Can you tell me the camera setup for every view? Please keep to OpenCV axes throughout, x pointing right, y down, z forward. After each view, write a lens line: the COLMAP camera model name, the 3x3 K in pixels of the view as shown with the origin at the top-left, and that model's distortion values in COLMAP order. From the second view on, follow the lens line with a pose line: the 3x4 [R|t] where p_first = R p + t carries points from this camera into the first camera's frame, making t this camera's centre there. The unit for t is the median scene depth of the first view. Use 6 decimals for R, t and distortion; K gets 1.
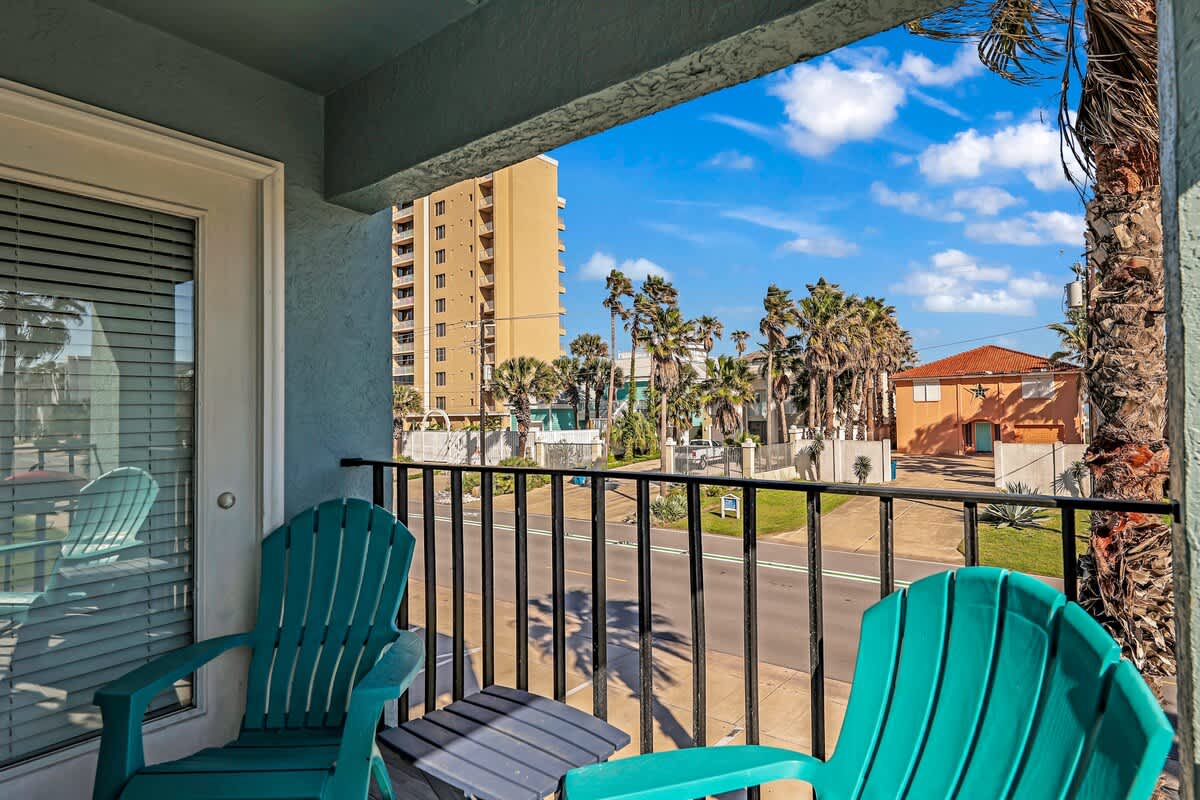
lens RADIAL K [[481.1, 0, 597.7], [0, 481.1, 401.1], [0, 0, 1]] dist [0.002035, -0.004807]
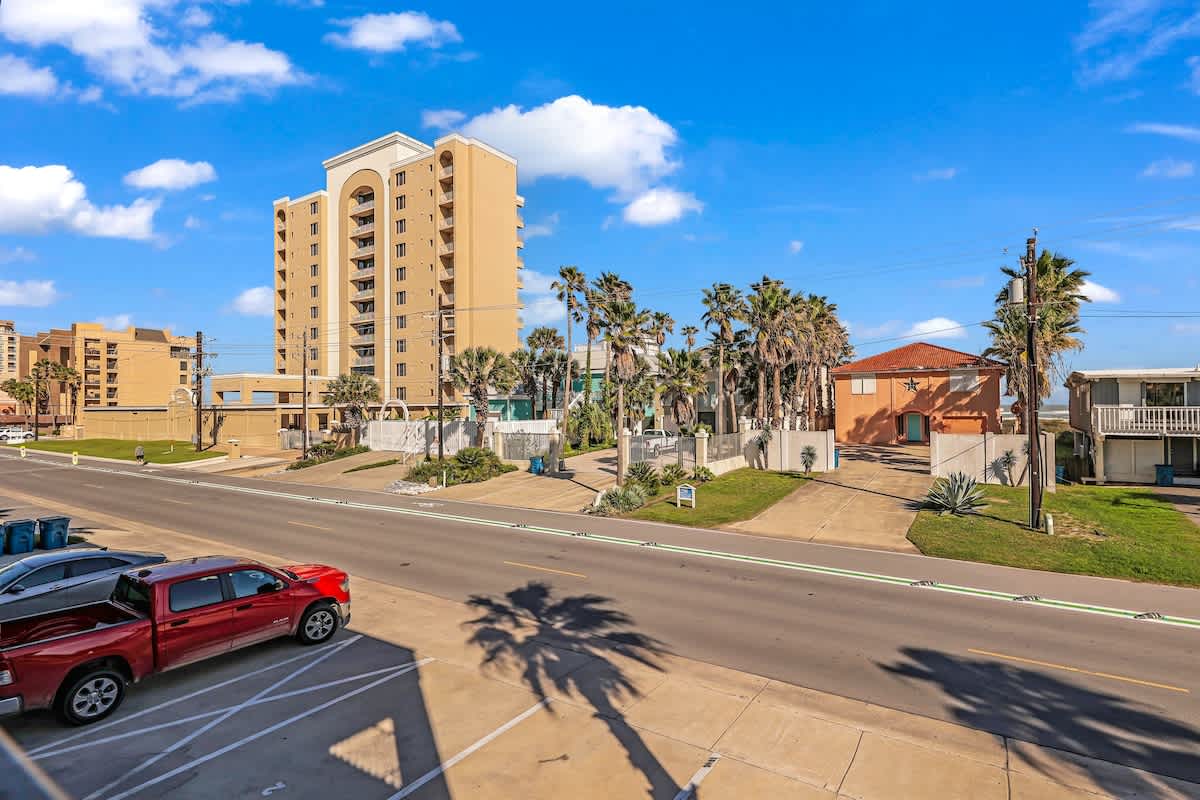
lens RADIAL K [[608.1, 0, 593.4], [0, 608.1, 399.0], [0, 0, 1]] dist [-0.002330, -0.000127]
pose [[0.998720, 0.004370, 0.050401, 0.017498], [-0.005379, 0.999787, 0.019913, -0.011362], [-0.050303, -0.020158, 0.998531, -0.304365]]
